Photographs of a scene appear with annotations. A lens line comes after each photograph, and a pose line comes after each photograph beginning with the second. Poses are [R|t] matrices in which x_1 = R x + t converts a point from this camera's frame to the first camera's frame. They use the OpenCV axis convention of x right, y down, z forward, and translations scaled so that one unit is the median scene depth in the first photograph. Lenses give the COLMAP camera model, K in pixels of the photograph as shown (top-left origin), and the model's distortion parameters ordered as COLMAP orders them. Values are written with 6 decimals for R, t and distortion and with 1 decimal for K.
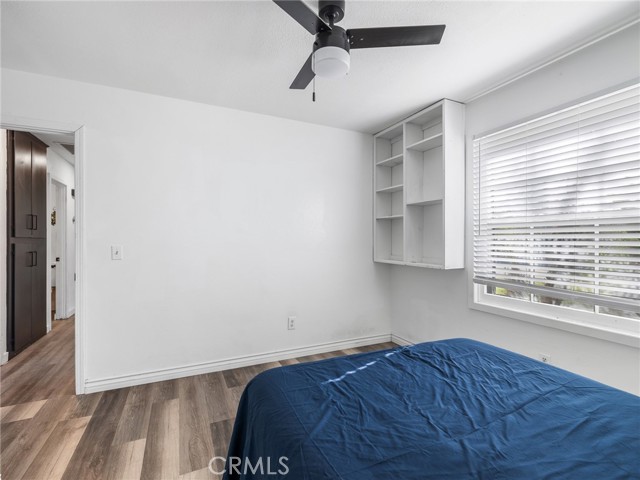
lens RADIAL K [[295.9, 0, 319.7], [0, 295.9, 241.0], [0, 0, 1]] dist [-0.001085, -0.003040]
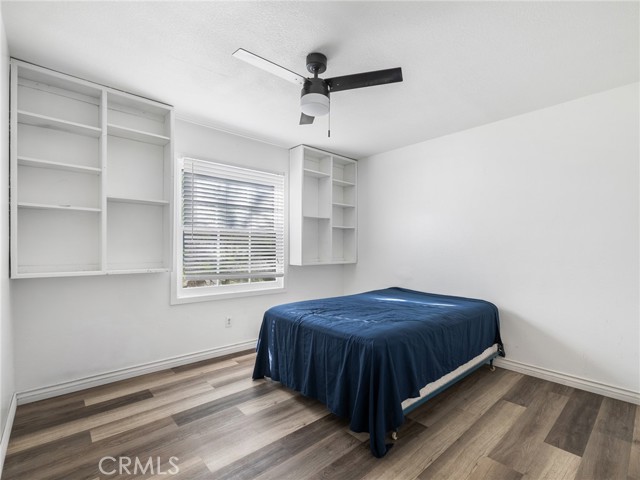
lens RADIAL K [[295.9, 0, 320.5], [0, 295.9, 244.2], [0, 0, 1]] dist [-0.001085, -0.003040]
pose [[-0.282883, 0.004299, 0.959145, -0.877450], [-0.005499, 0.999966, -0.006104, 0.004880], [-0.959139, -0.007001, -0.282849, 0.967475]]
